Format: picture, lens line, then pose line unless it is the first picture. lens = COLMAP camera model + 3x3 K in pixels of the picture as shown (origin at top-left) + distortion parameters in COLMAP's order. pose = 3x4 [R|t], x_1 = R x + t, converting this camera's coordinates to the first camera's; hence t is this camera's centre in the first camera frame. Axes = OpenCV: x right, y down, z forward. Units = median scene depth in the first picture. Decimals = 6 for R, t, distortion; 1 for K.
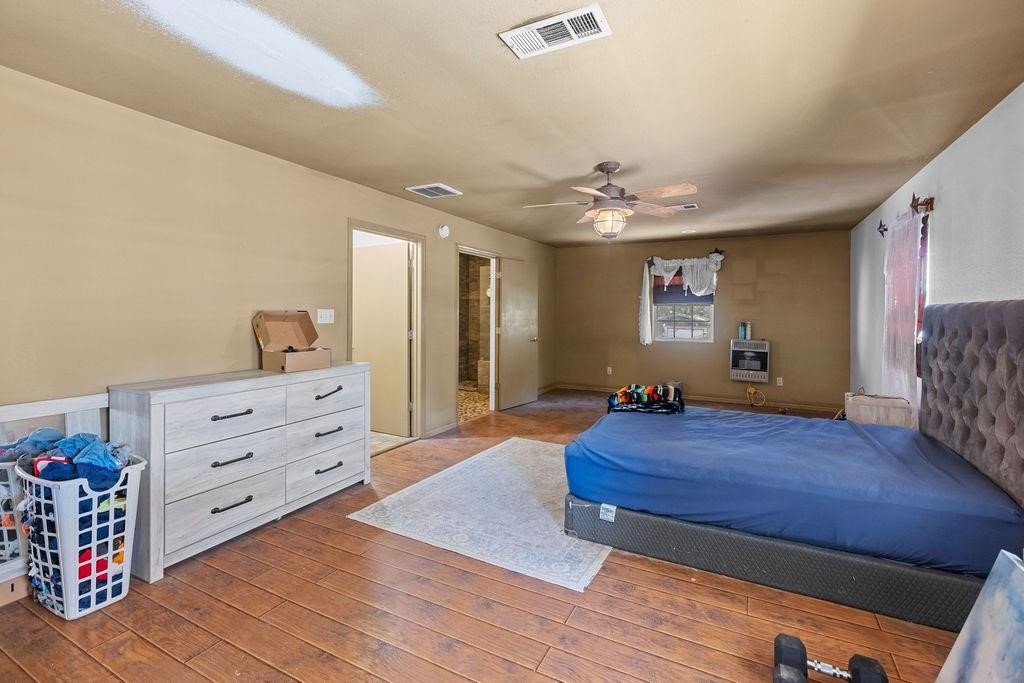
lens RADIAL K [[464.7, 0, 508.0], [0, 464.7, 312.1], [0, 0, 1]] dist [0.000401, -0.000356]
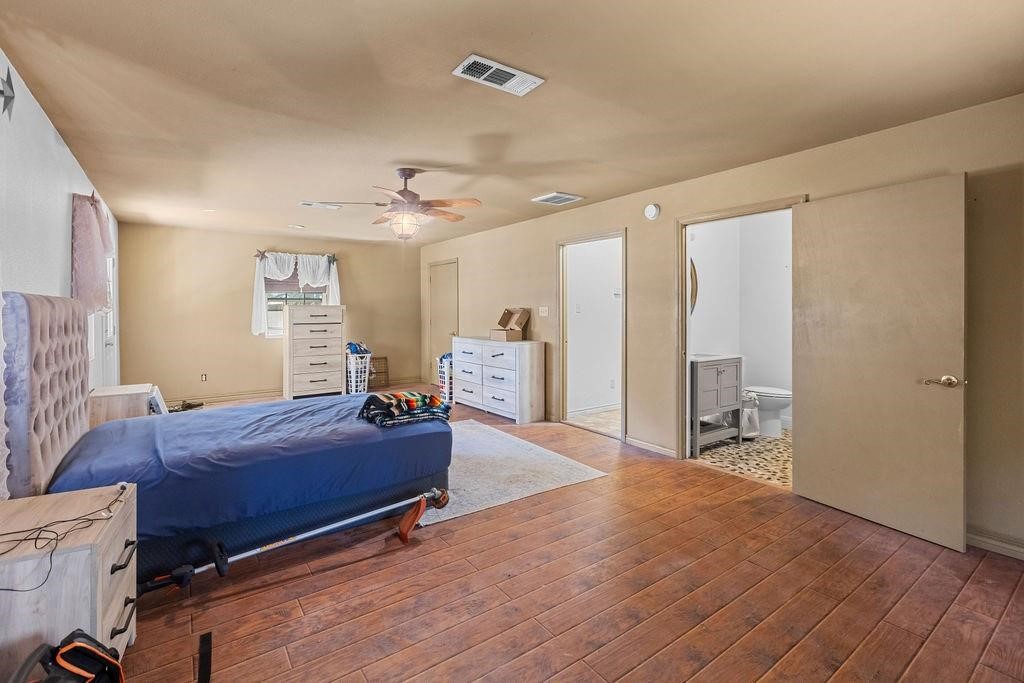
lens RADIAL K [[464.7, 0, 508.0], [0, 464.7, 312.1], [0, 0, 1]] dist [0.000401, -0.000356]
pose [[-0.450634, 0.004921, -0.892695, 1.050711], [0.002638, 0.999988, 0.004181, 0.004720], [0.892705, -0.000471, -0.450641, 1.661795]]
